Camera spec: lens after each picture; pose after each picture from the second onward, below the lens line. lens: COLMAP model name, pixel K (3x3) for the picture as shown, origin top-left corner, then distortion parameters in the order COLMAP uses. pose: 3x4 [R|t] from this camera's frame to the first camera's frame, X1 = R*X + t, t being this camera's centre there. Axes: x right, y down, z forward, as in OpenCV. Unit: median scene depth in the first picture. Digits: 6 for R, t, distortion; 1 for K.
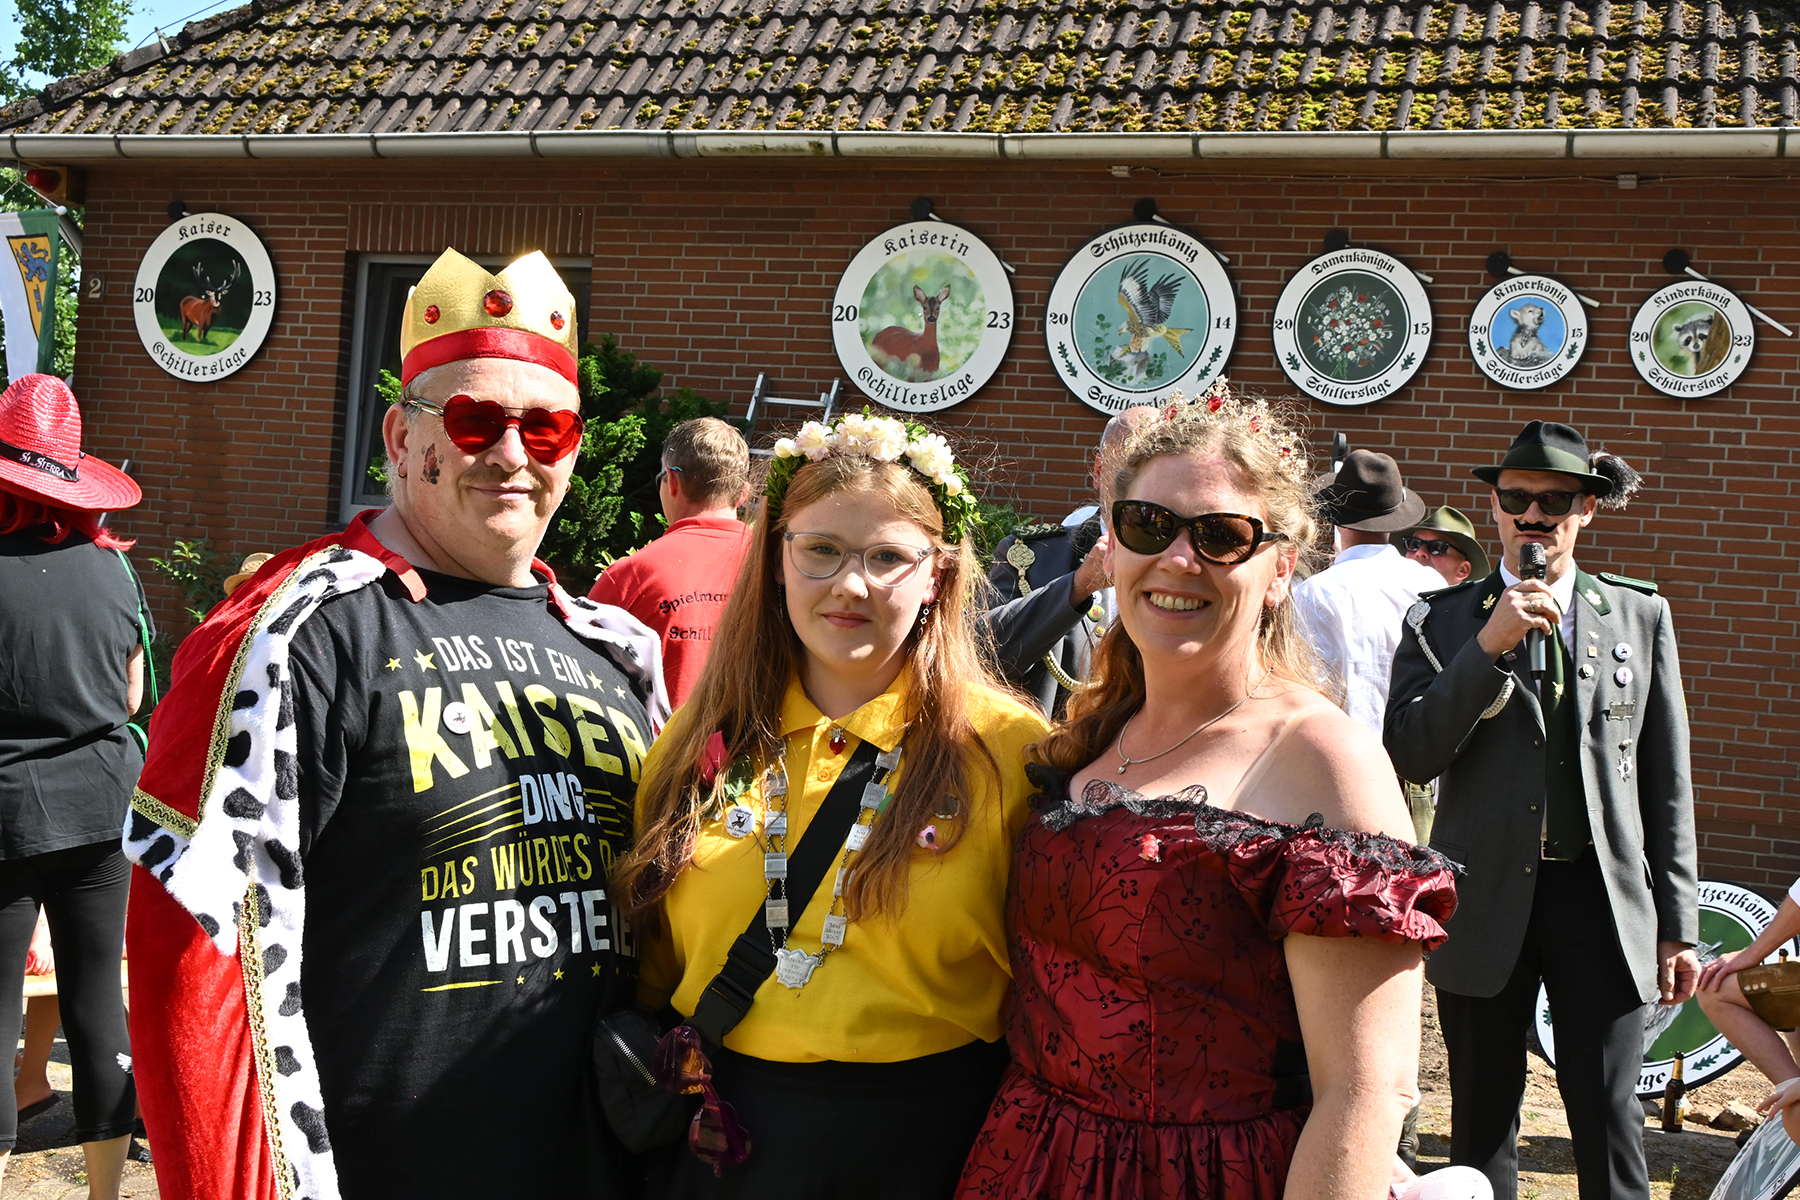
lens RADIAL K [[1679.2, 0, 896.1], [0, 1679.2, 599.1], [0, 0, 1]] dist [-0.029990, 0.000000]
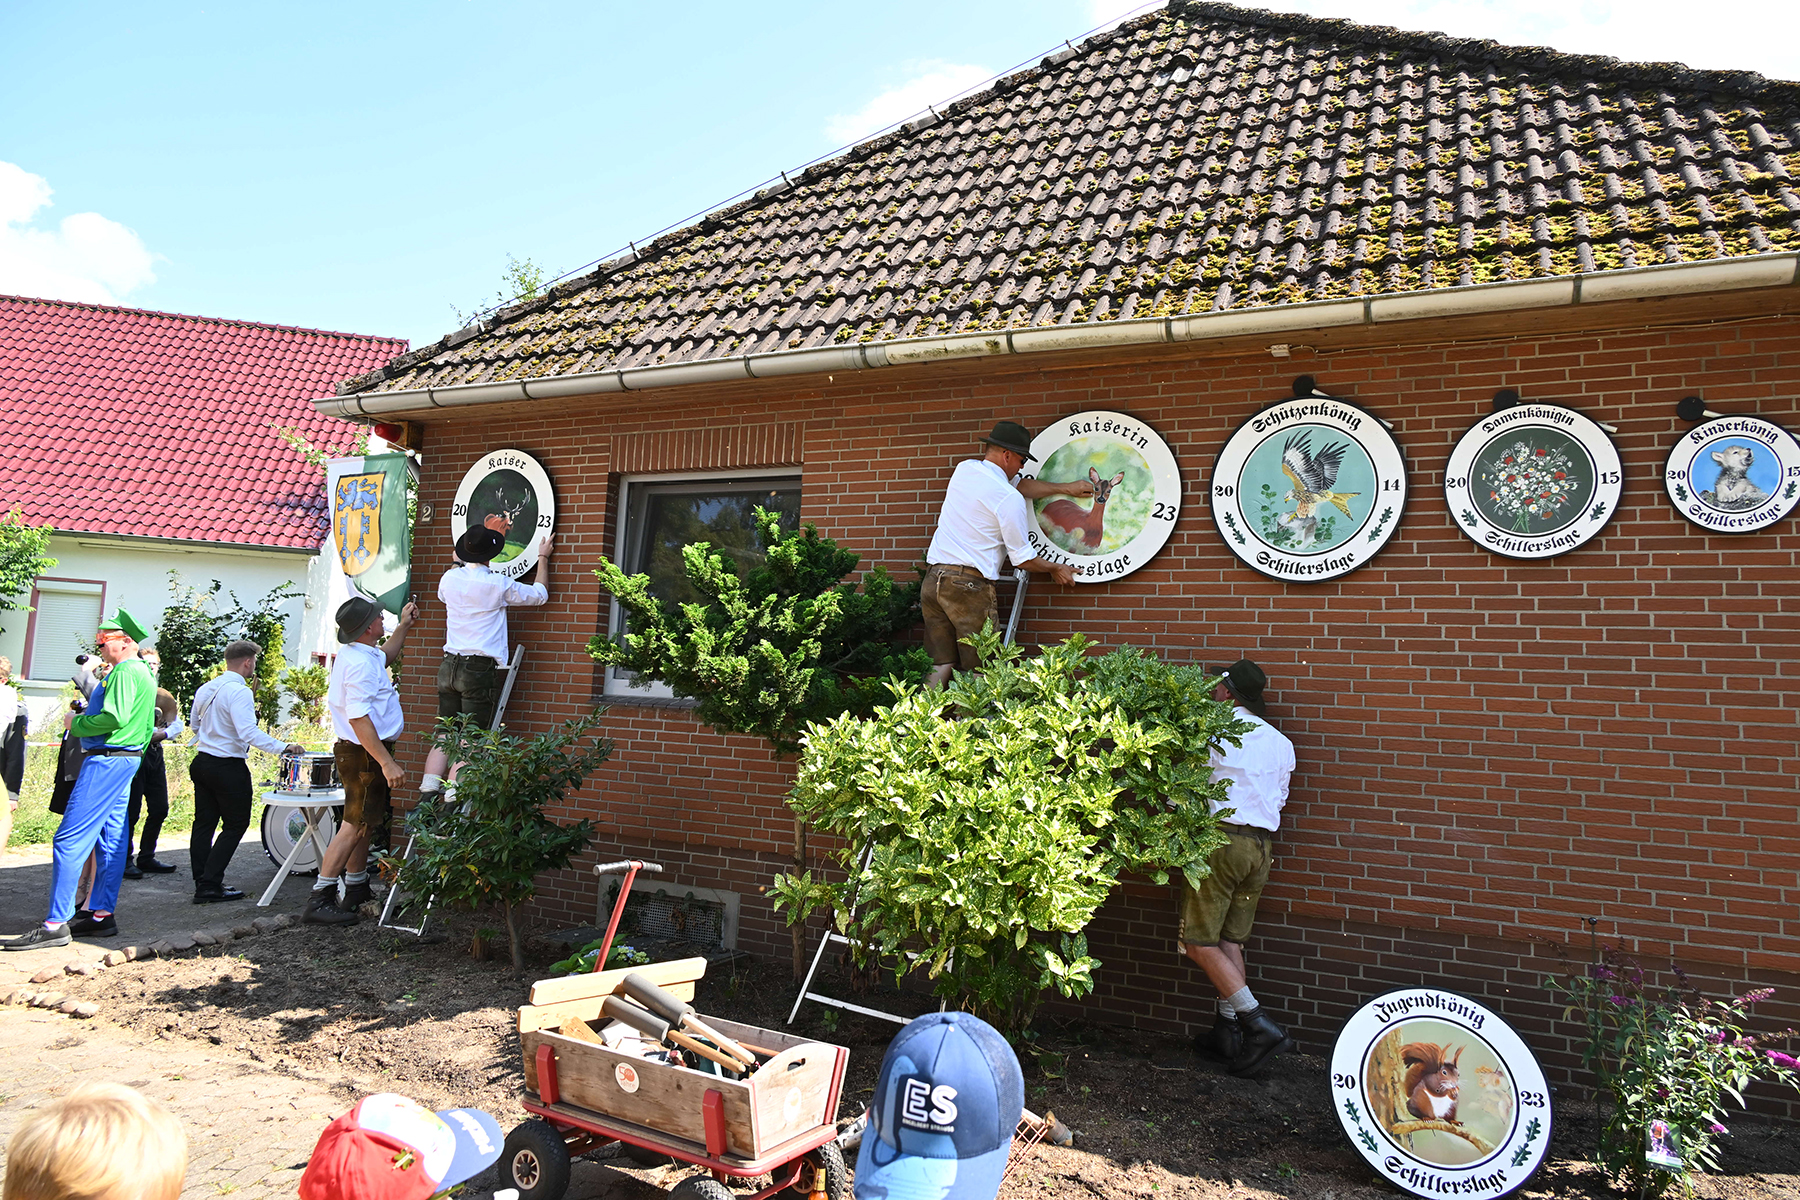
lens RADIAL K [[1214.0, 0, 882.3], [0, 1214.0, 593.9], [0, 0, 1]] dist [-0.007157, -0.002929]
pose [[0.990397, -0.033231, -0.134201, -0.016730], [0.017290, 0.992834, -0.118246, -0.013819], [0.137168, 0.114790, 0.983874, 0.210369]]
